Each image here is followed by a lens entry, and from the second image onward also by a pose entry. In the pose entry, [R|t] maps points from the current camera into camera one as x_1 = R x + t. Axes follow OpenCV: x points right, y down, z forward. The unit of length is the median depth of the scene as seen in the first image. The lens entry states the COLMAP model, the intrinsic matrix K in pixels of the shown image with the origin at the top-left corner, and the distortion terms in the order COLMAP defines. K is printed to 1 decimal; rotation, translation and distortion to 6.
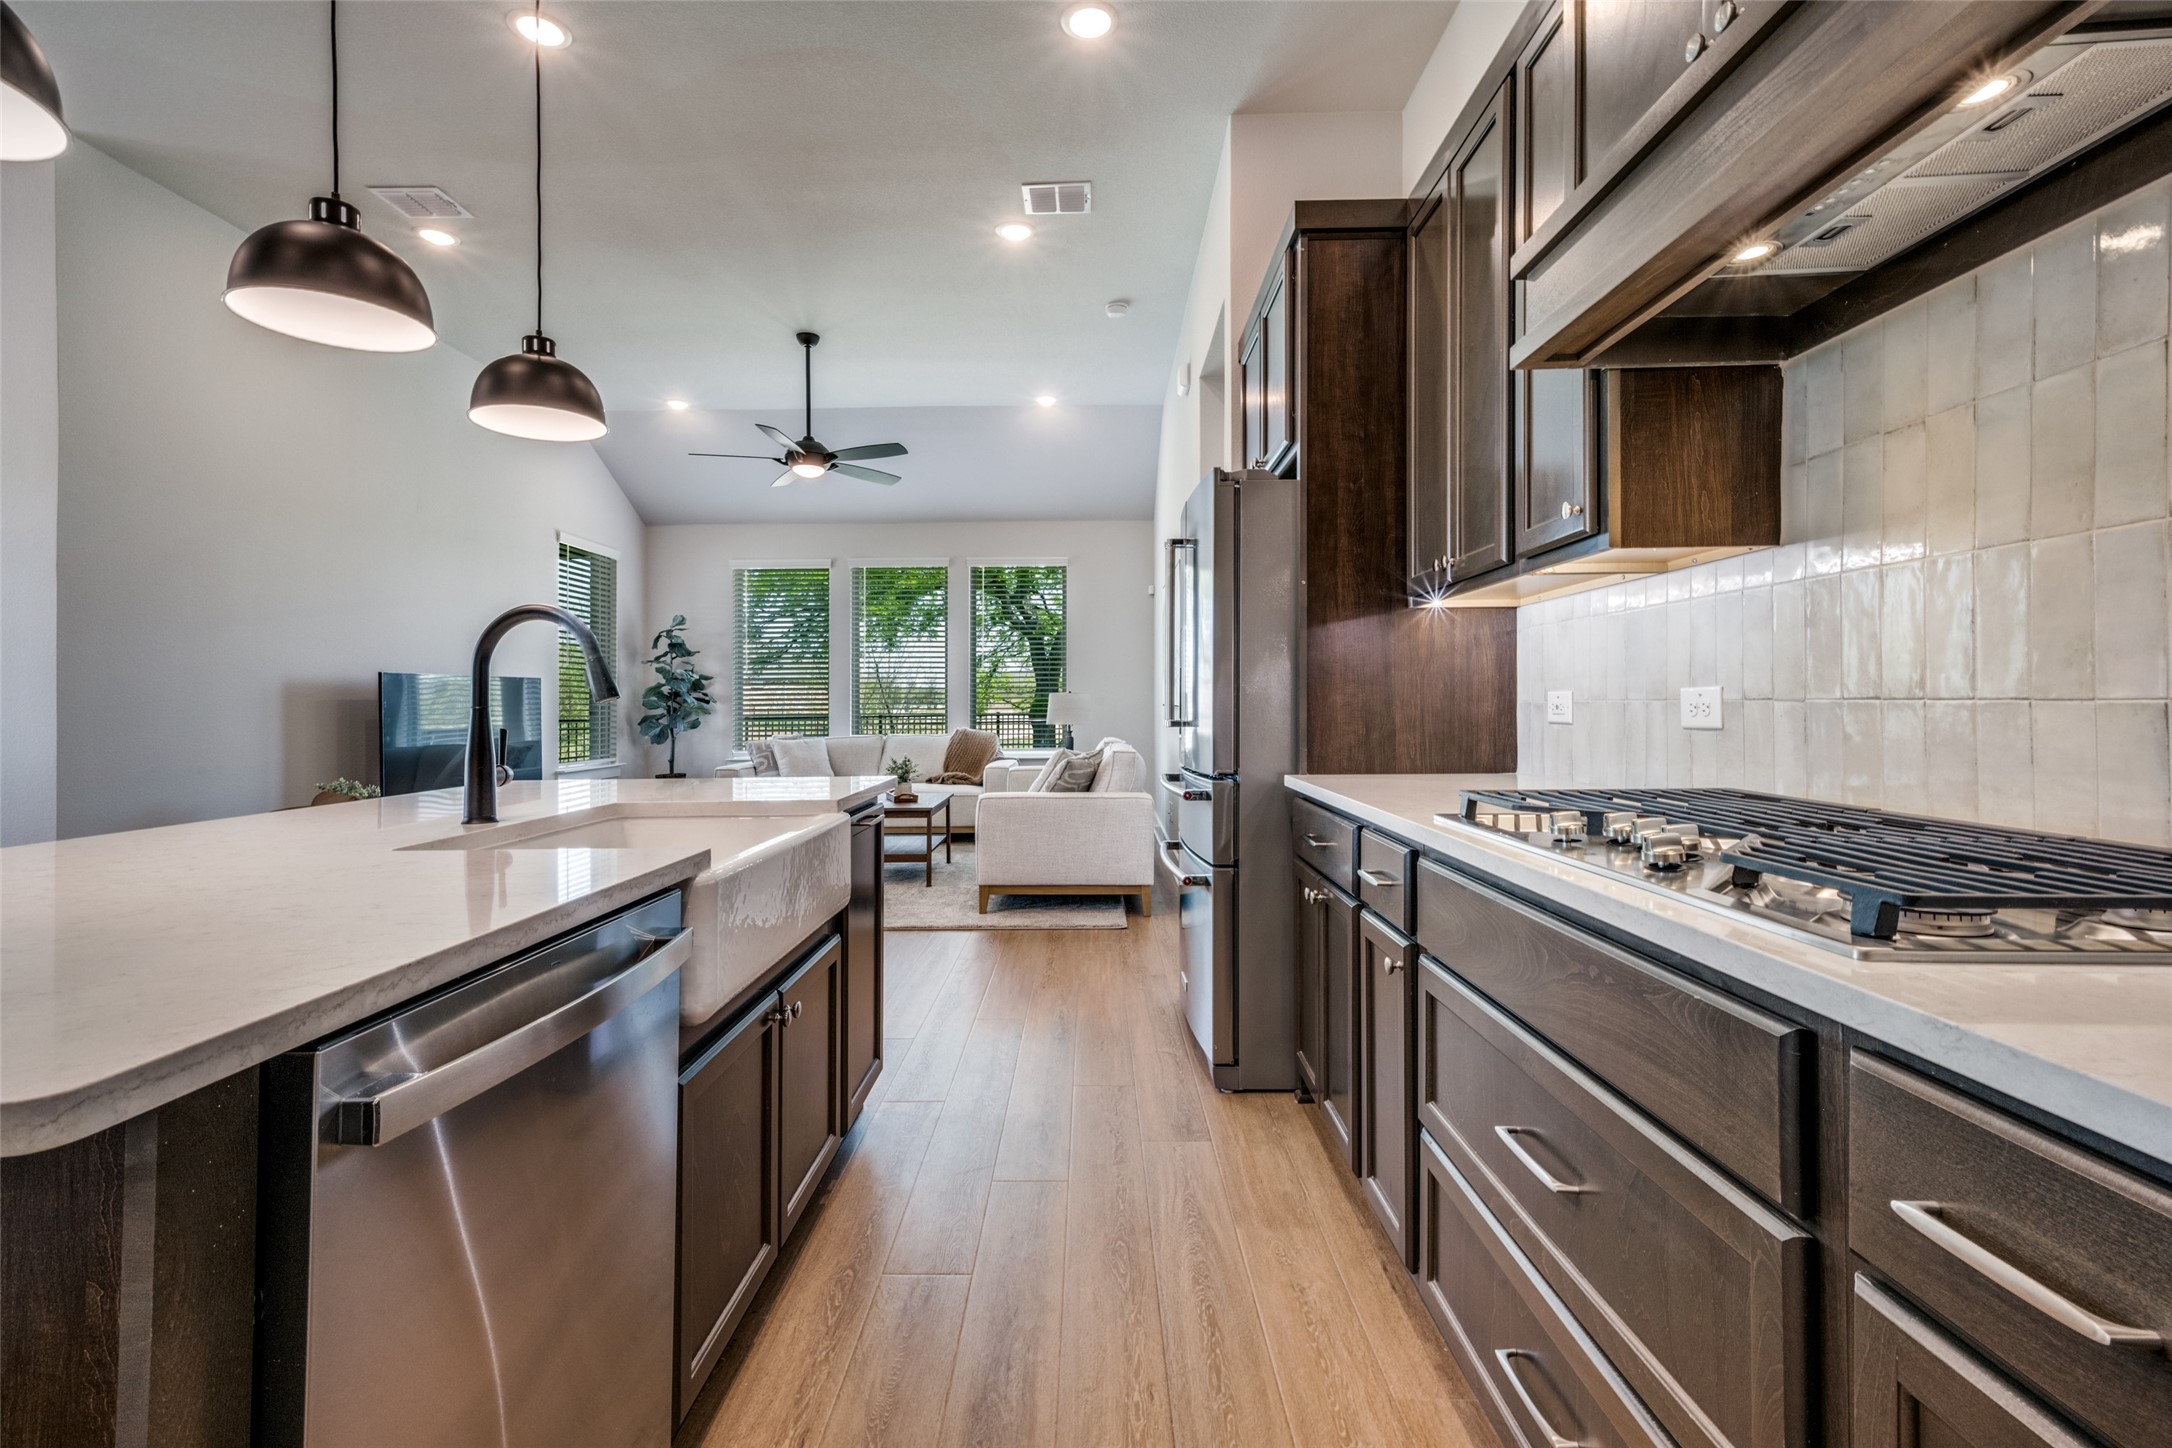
lens RADIAL K [[903.4, 0, 1097.9], [0, 903.4, 725.0], [0, 0, 1]] dist [0.004725, 0.000031]
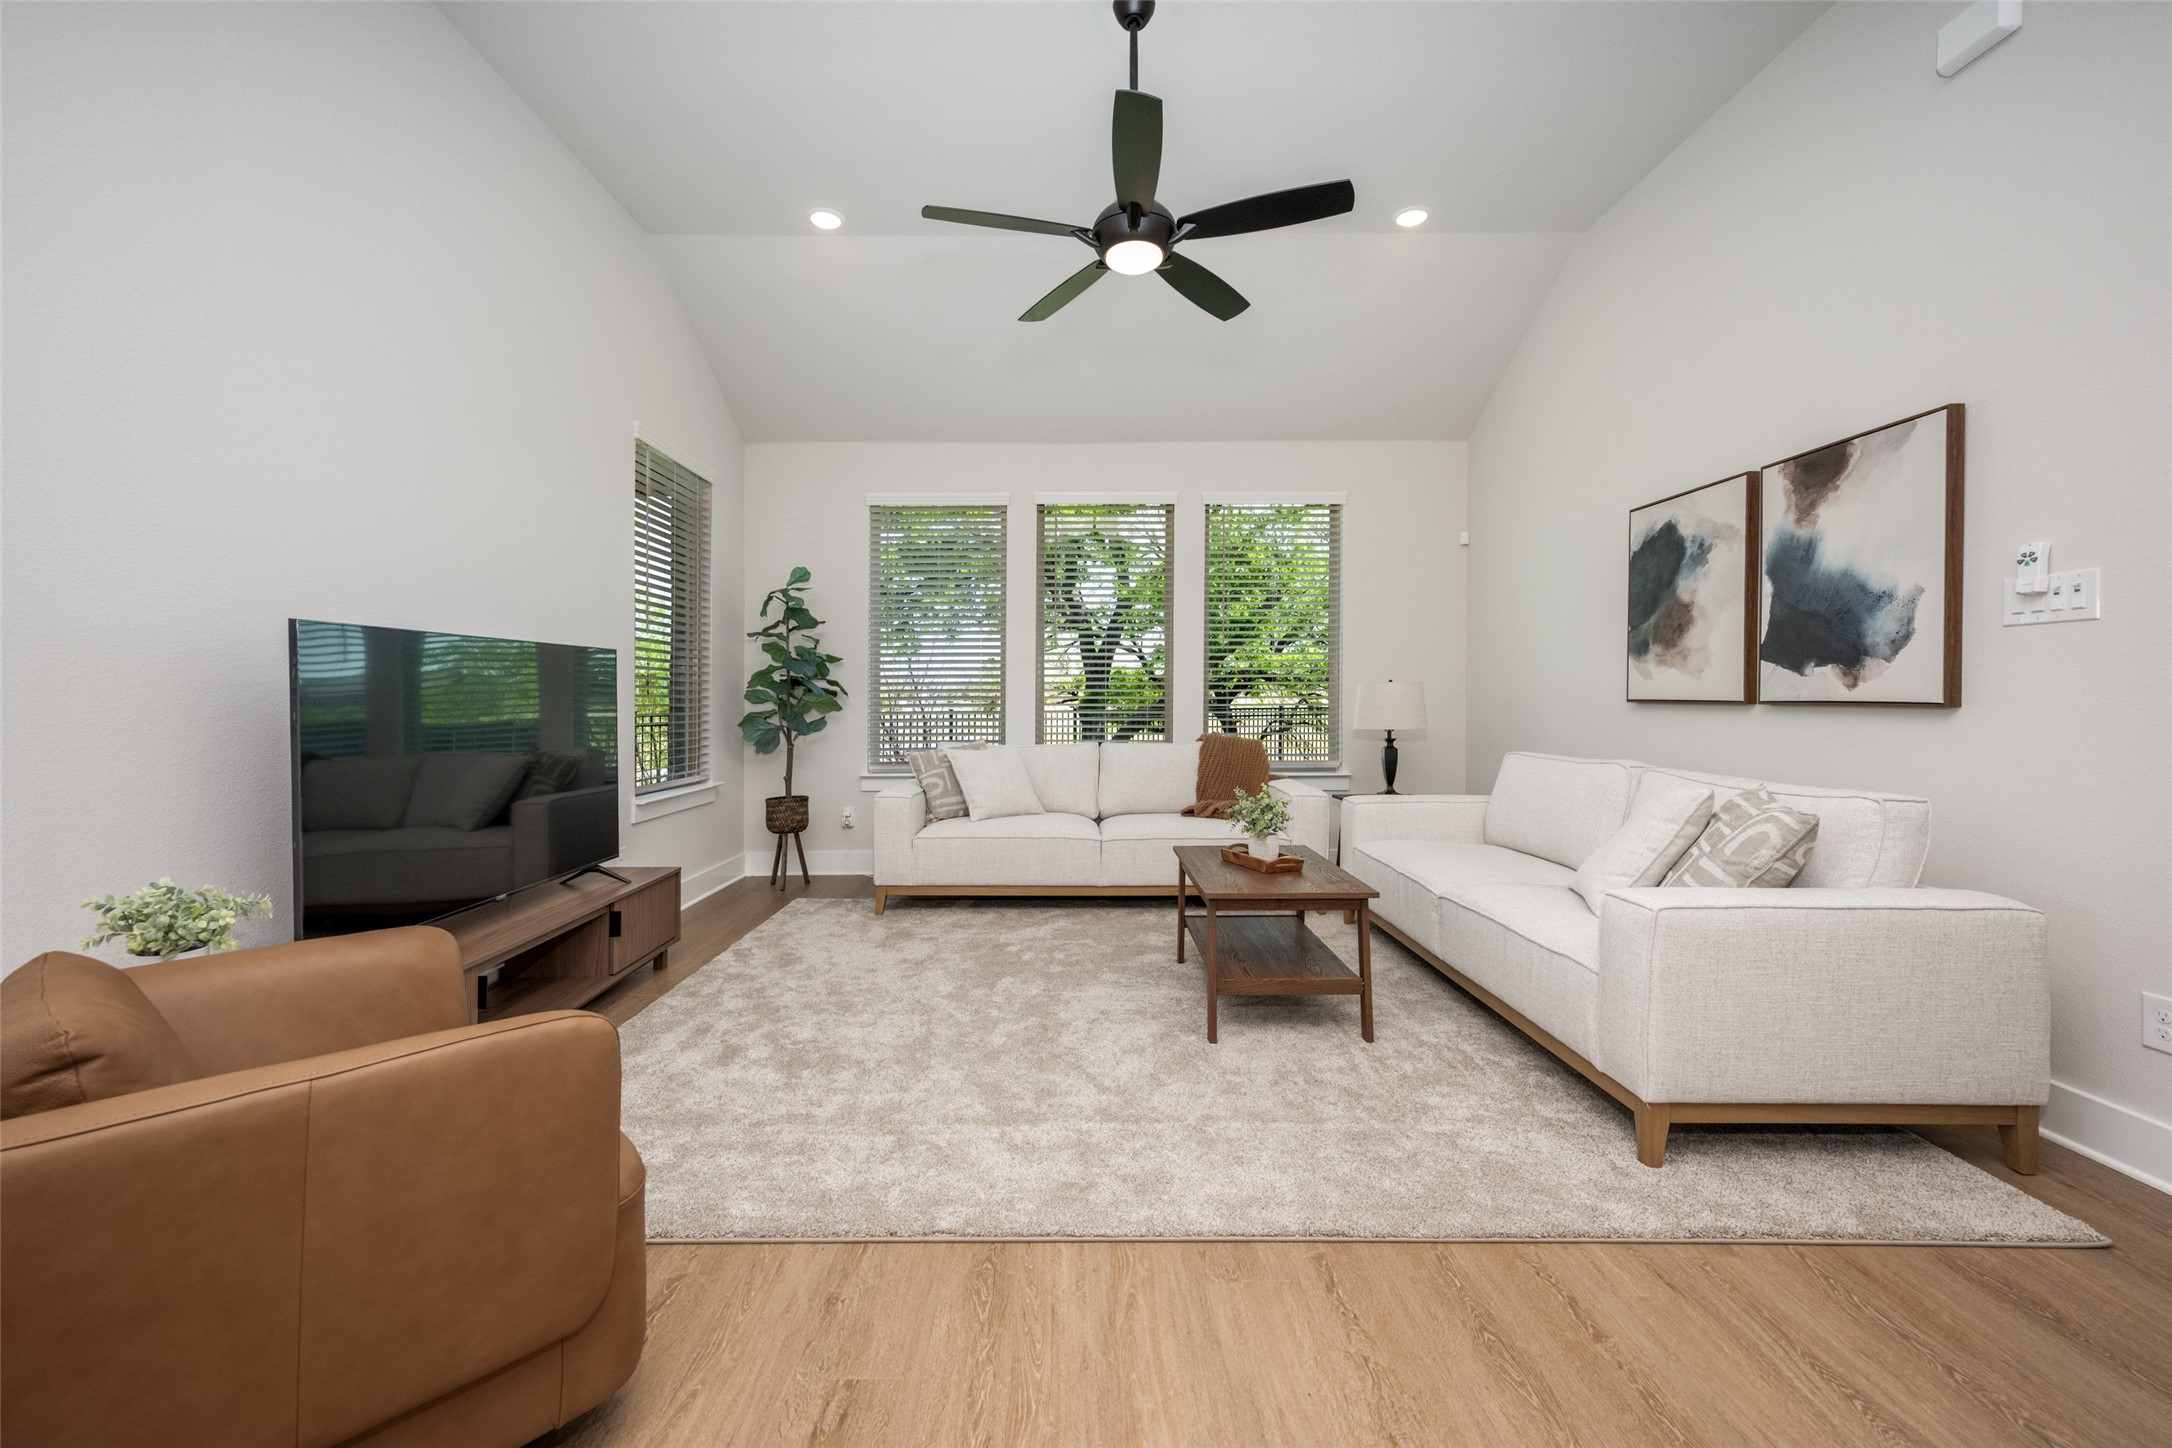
lens RADIAL K [[860.5, 0, 1089.9], [0, 860.5, 713.4], [0, 0, 1]] dist [0.002484, 0.000212]
pose [[0.999996, 0.000530, 0.002624, -0.699101], [-0.000518, 0.999989, -0.004565, -0.020525], [-0.002626, 0.004564, 0.999986, 0.988994]]
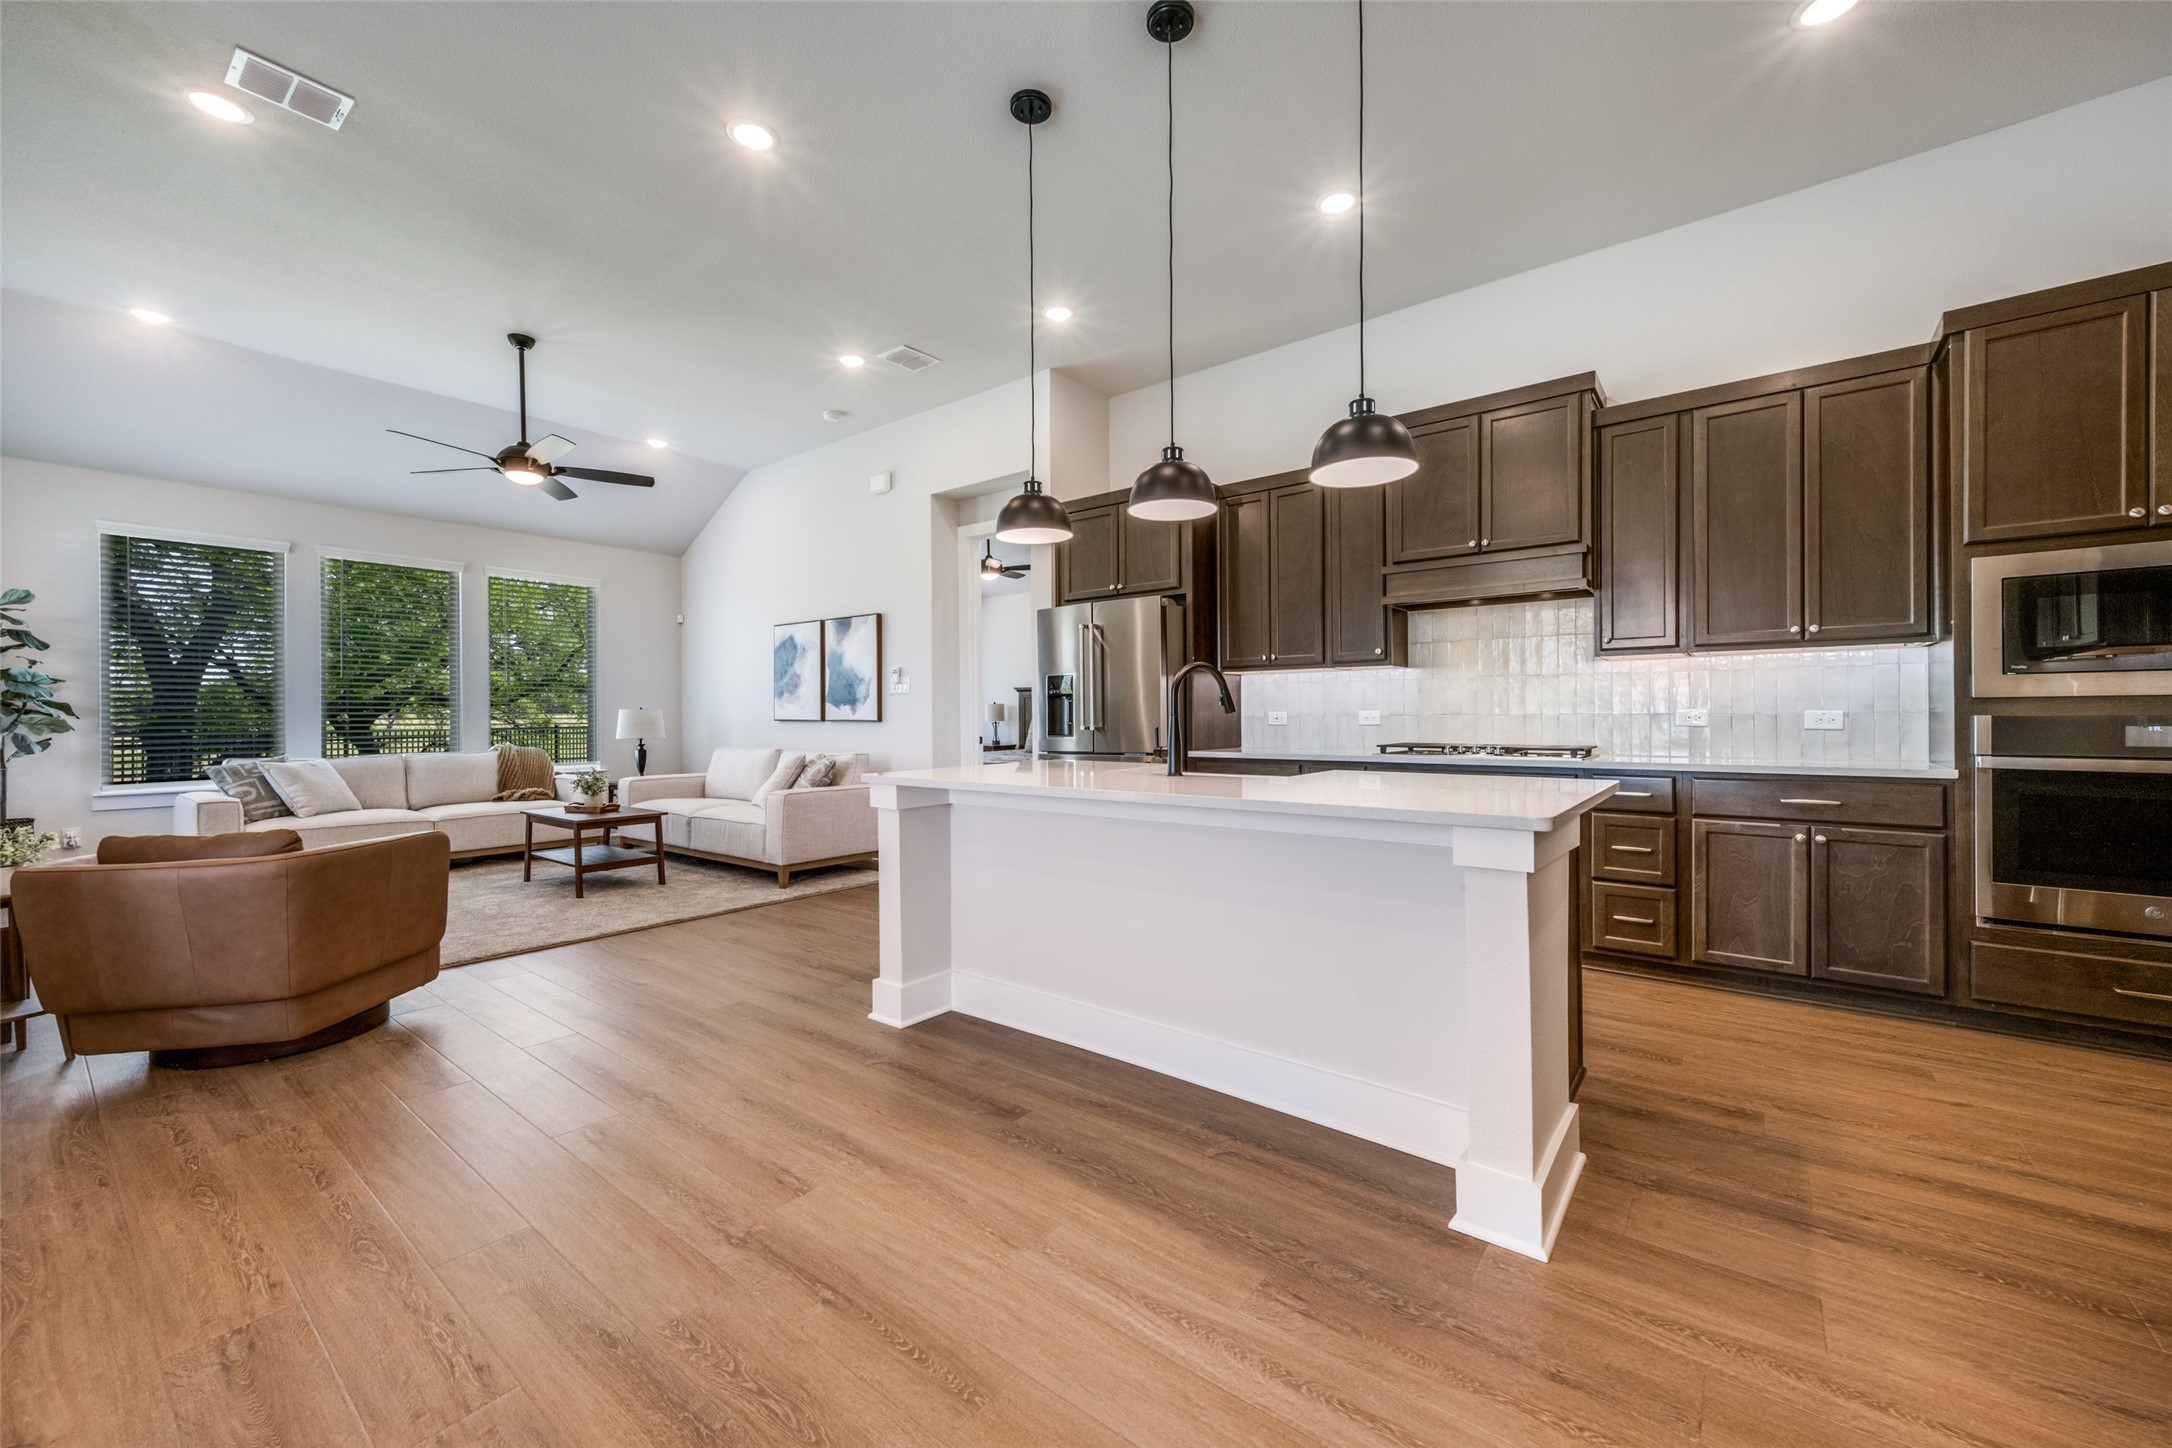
lens RADIAL K [[860.5, 0, 1078.1], [0, 860.5, 715.3], [0, 0, 1]] dist [0.002484, 0.000212]
pose [[0.620519, 0.003359, 0.784184, -1.369009], [0.018947, 0.999635, -0.019274, 0.007449], [-0.783962, 0.026818, 0.620229, -0.072385]]
